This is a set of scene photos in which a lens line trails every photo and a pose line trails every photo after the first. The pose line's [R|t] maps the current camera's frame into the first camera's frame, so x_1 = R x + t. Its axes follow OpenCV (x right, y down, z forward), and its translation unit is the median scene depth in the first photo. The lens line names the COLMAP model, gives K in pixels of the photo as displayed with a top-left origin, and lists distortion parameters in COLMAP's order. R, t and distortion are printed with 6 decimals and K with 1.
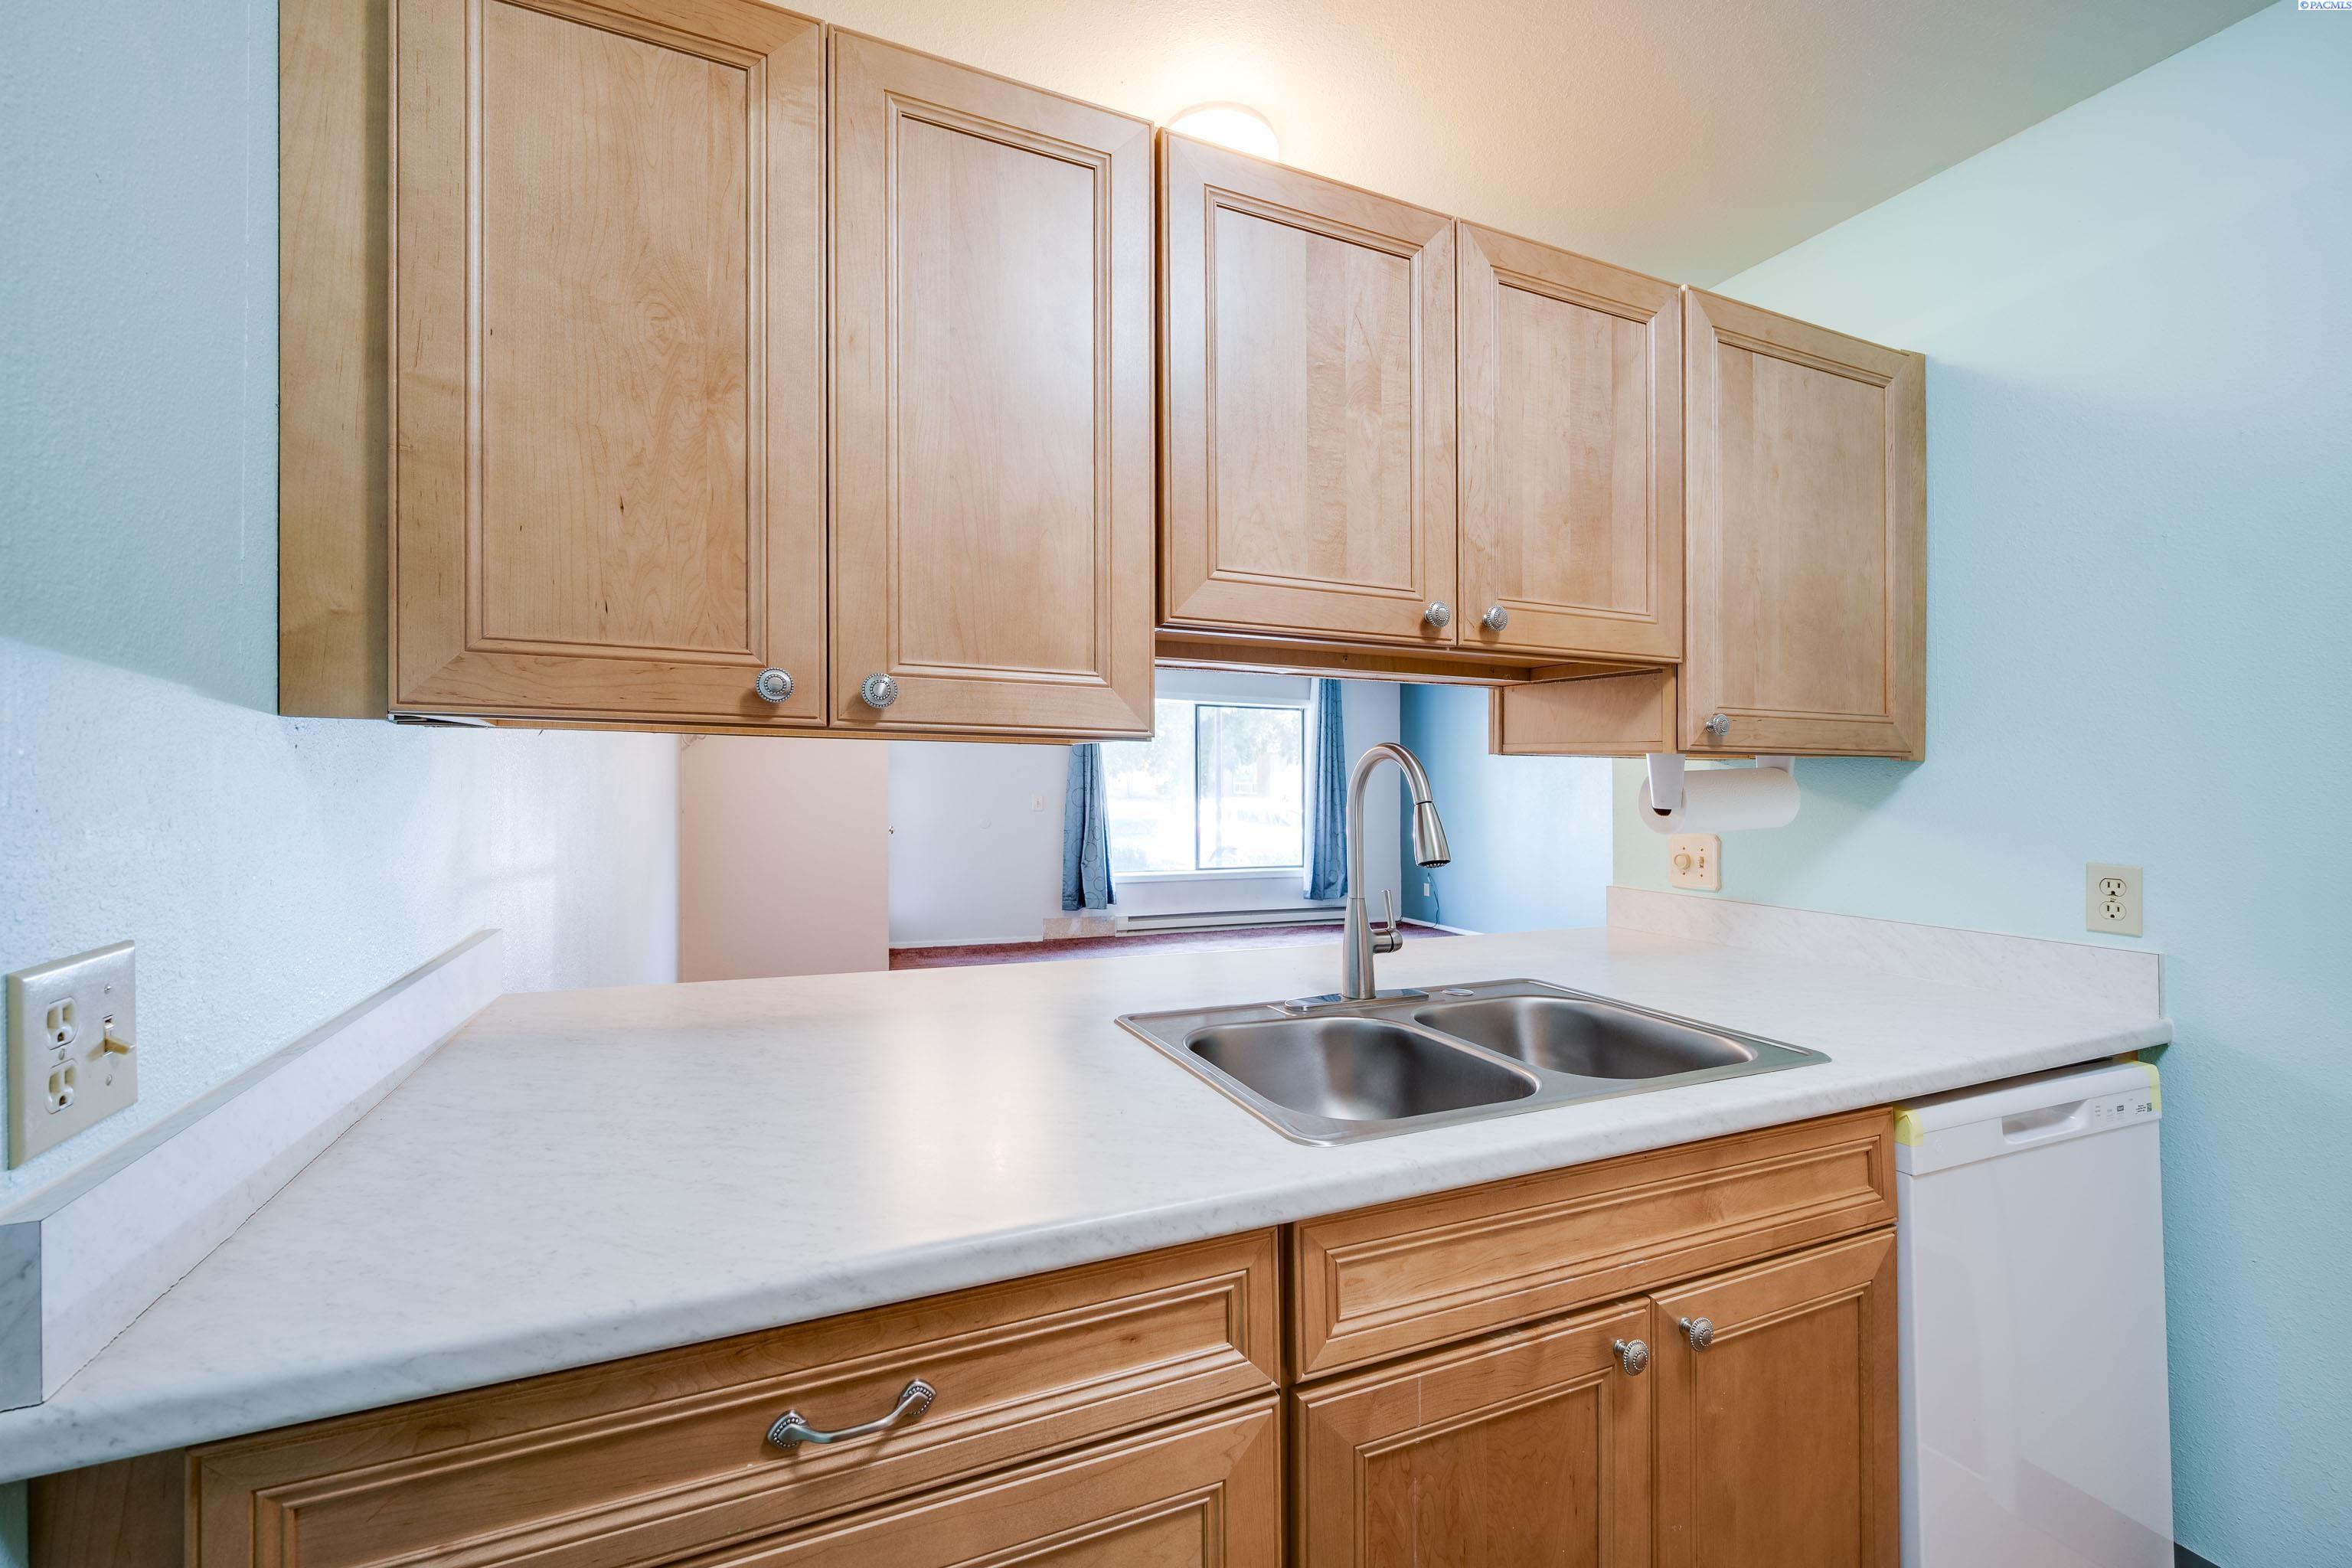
lens RADIAL K [[939.7, 0, 1159.9], [0, 939.7, 780.1], [0, 0, 1]] dist [-0.005427, 0.000713]
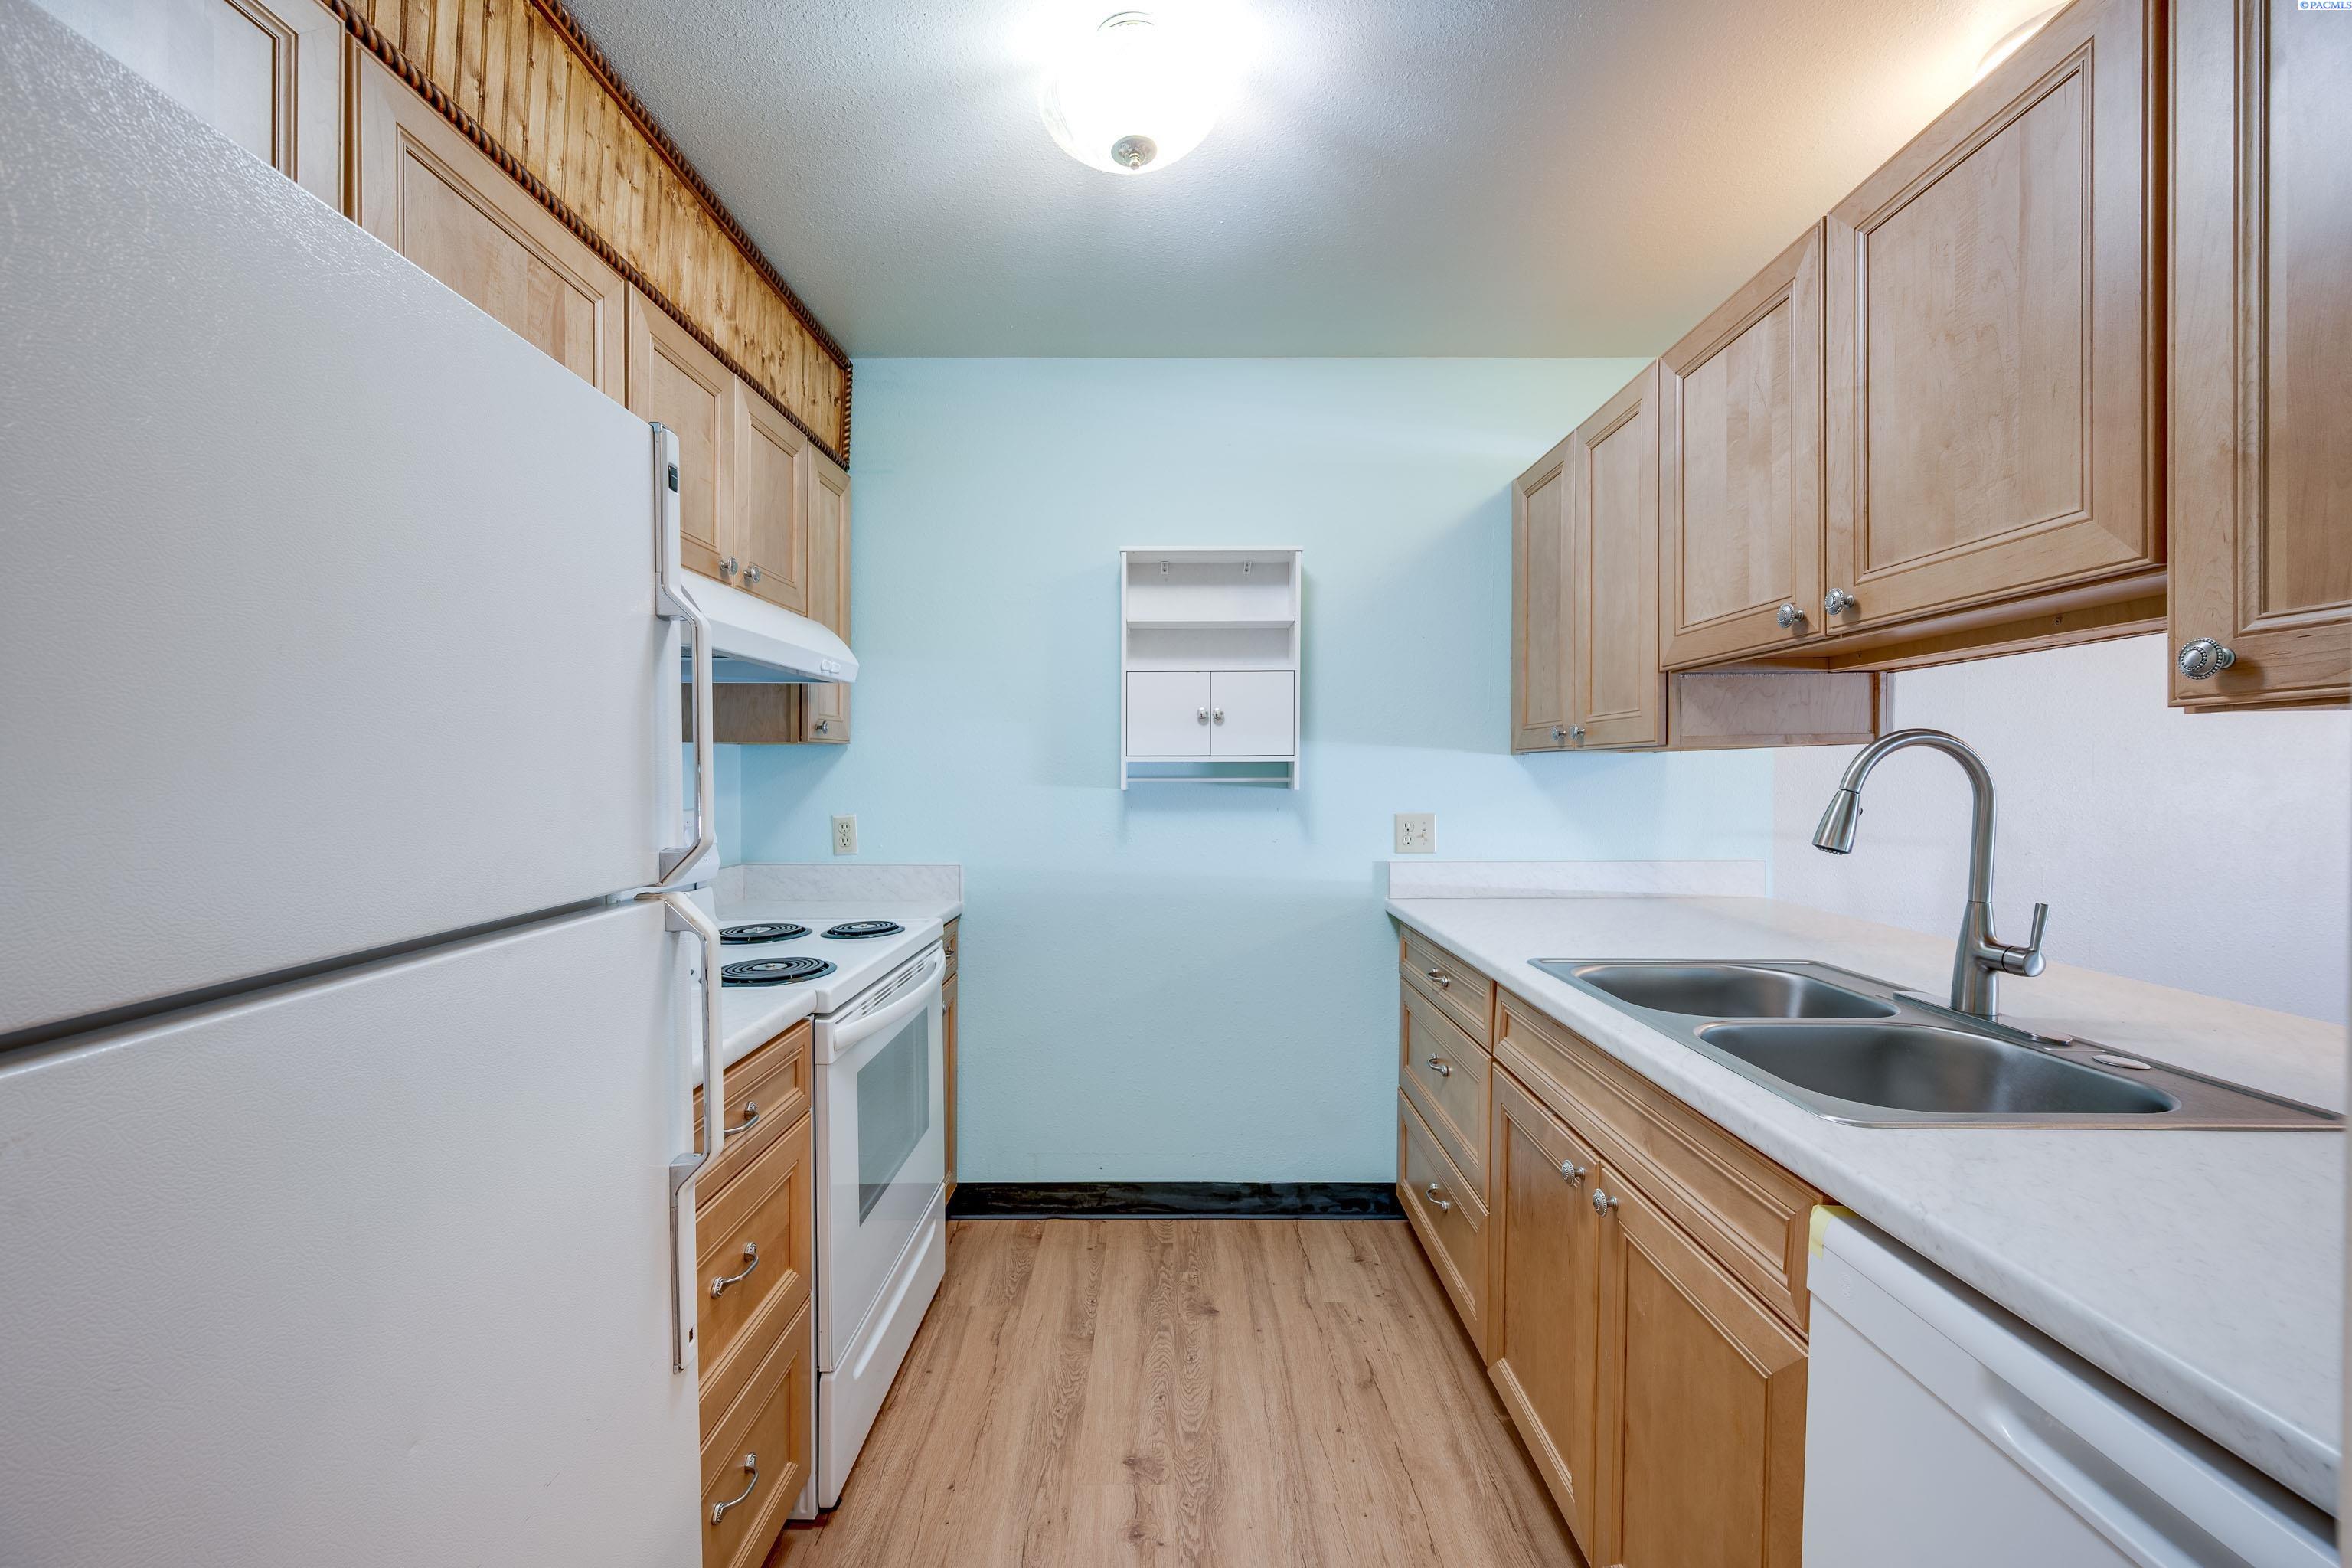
lens RADIAL K [[939.7, 0, 1173.6], [0, 939.7, 781.5], [0, 0, 1]] dist [-0.005427, 0.000713]
pose [[-0.383652, -0.004435, -0.923467, 1.606802], [-0.004192, 0.999987, -0.003060, 0.022029], [0.923468, 0.002697, -0.383665, 0.777629]]
